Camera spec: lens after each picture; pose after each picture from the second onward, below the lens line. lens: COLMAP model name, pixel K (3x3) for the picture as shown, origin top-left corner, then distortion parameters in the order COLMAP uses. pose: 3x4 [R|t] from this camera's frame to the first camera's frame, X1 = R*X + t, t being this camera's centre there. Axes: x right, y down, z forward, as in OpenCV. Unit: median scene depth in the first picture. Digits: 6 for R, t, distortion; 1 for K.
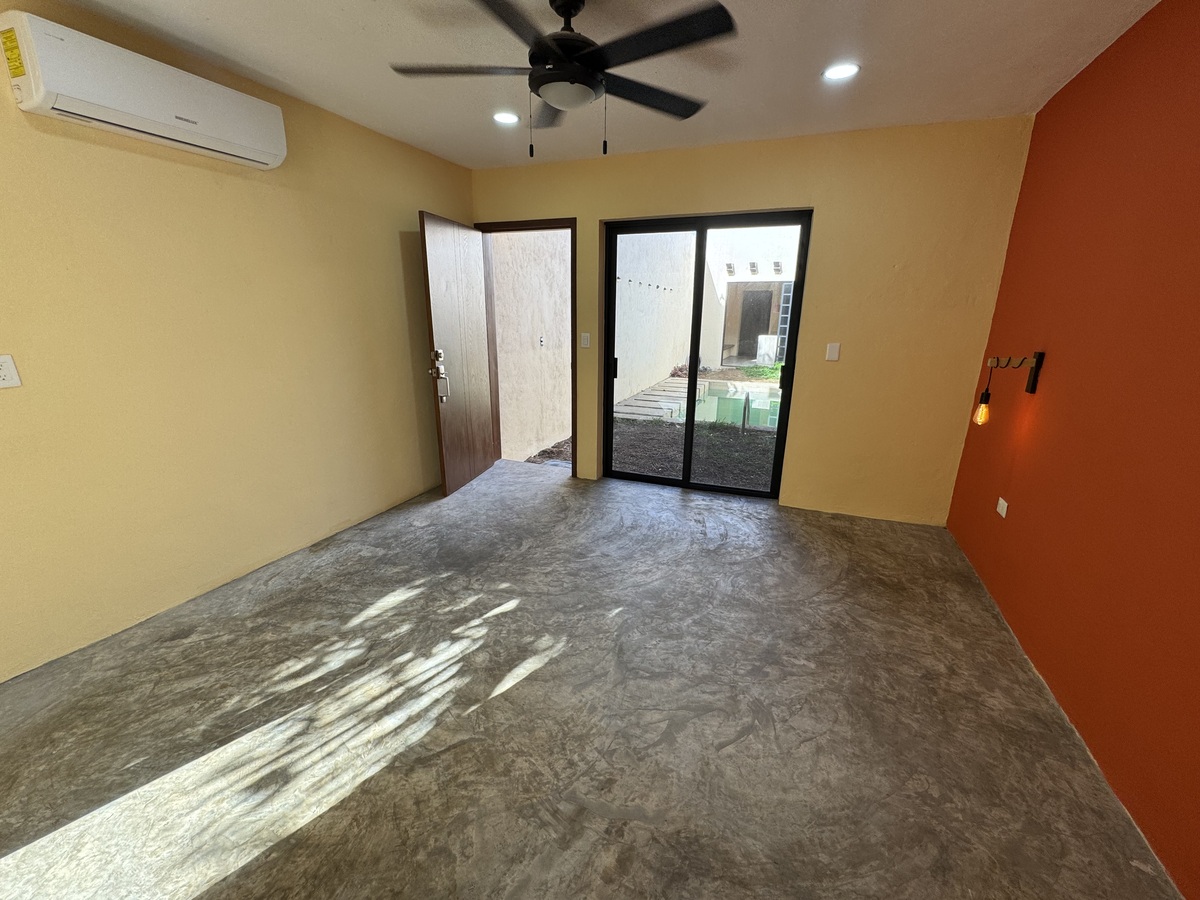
lens RADIAL K [[480.5, 0, 600.0], [0, 480.5, 450.0], [0, 0, 1]] dist [-0.000871, 0.000104]
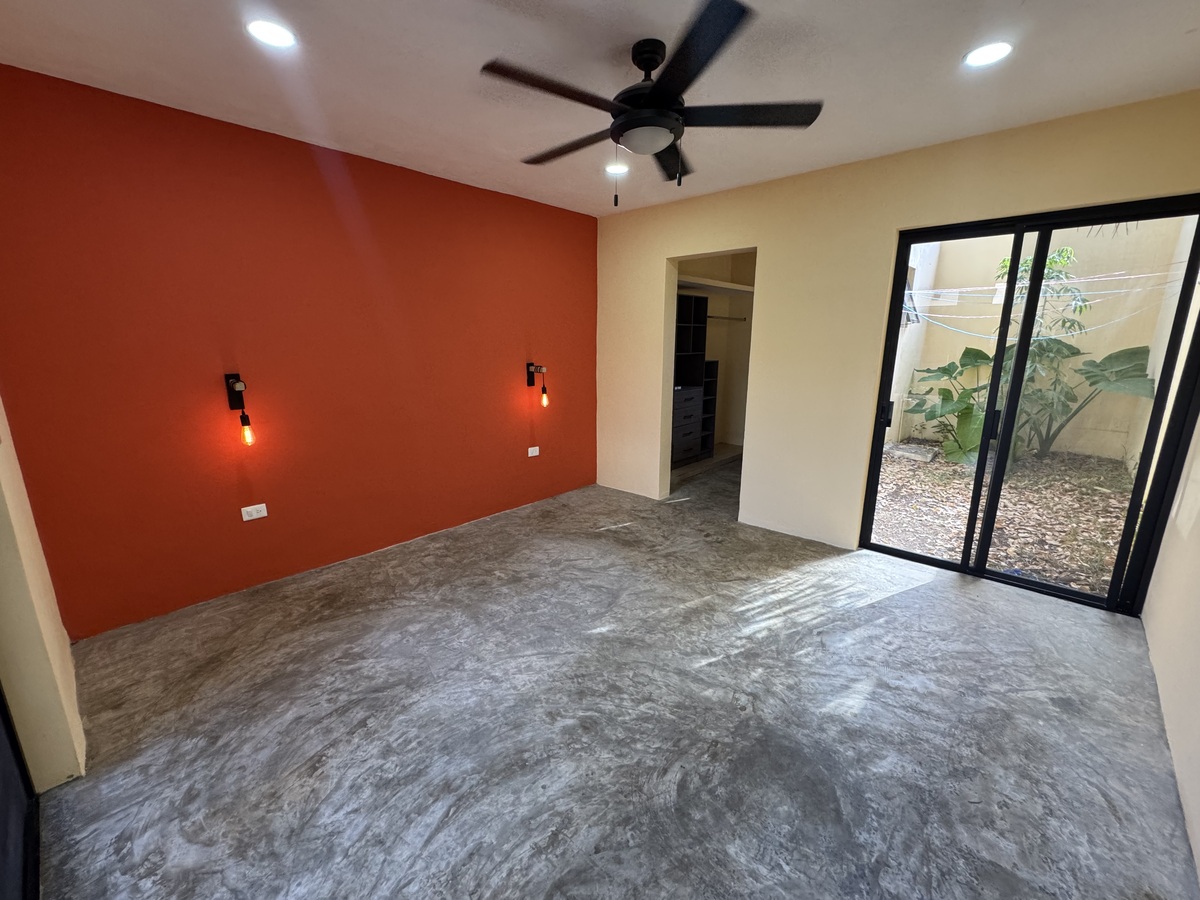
lens RADIAL K [[480.5, 0, 600.0], [0, 480.5, 450.0], [0, 0, 1]] dist [-0.000871, 0.000104]
pose [[-0.934993, -0.091329, 0.342705, -0.292886], [0.087054, 0.877619, 0.471388, -0.484966], [-0.343816, 0.470578, -0.812617, 1.639992]]
